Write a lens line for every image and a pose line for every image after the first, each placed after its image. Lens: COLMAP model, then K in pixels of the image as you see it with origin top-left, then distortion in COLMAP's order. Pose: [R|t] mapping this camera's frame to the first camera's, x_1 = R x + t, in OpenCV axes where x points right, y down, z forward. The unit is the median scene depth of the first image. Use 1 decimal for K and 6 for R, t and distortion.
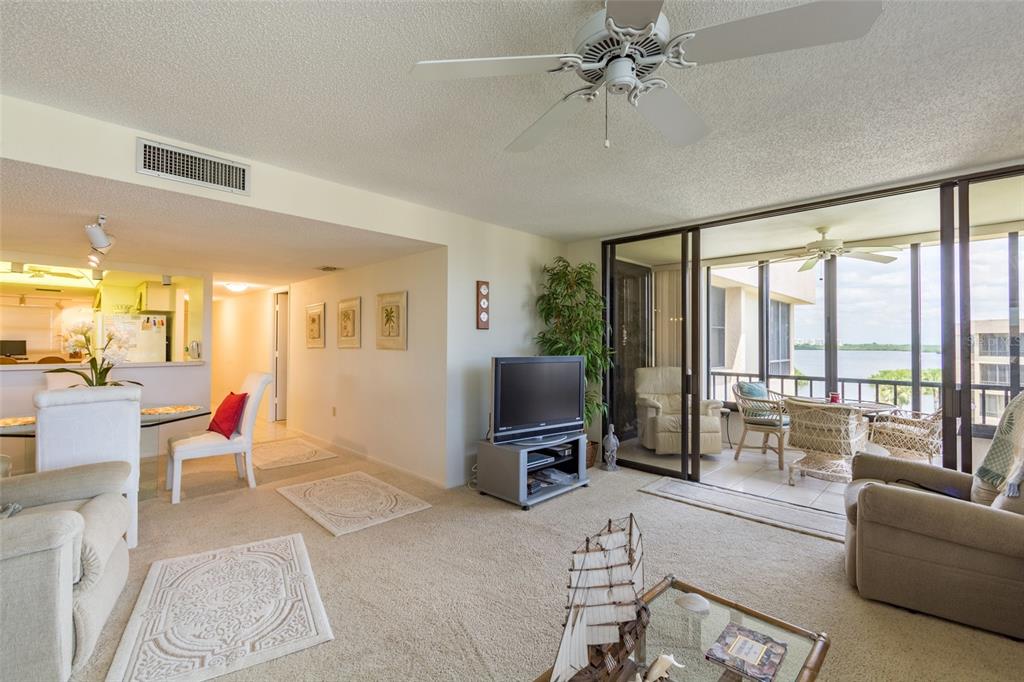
lens RADIAL K [[451.3, 0, 511.4], [0, 451.3, 342.2], [0, 0, 1]] dist [0.003579, 0.000401]
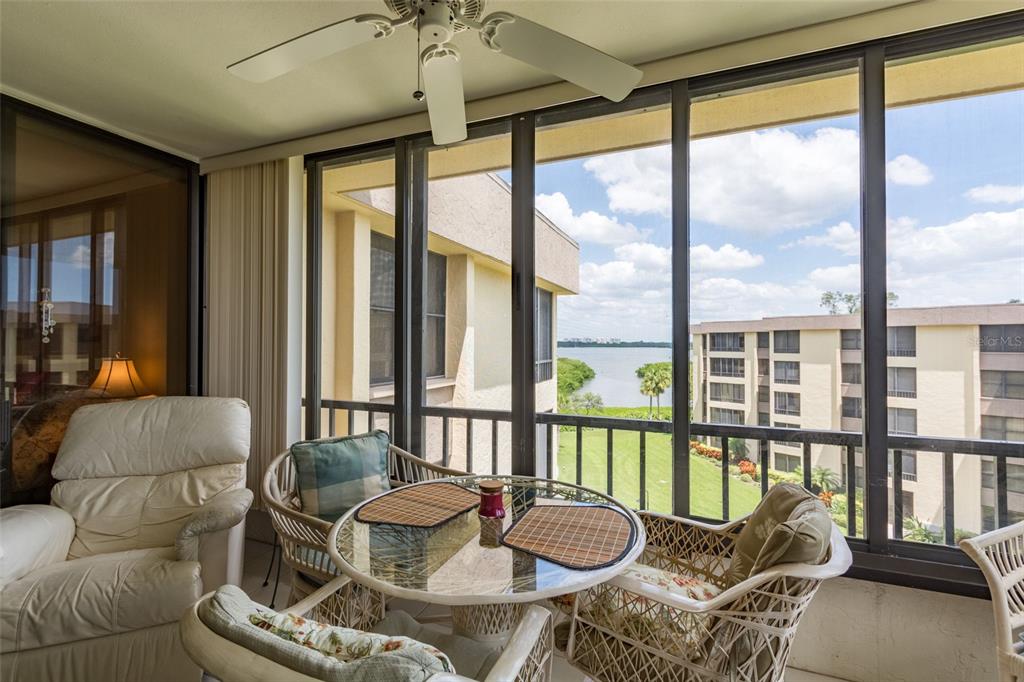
lens RADIAL K [[451.3, 0, 512.5], [0, 451.3, 339.2], [0, 0, 1]] dist [0.003579, 0.000401]
pose [[0.924814, -0.000397, 0.380420, 0.312696], [0.001353, 0.999997, -0.002245, 0.003083], [-0.380418, 0.002591, 0.924811, 0.355027]]
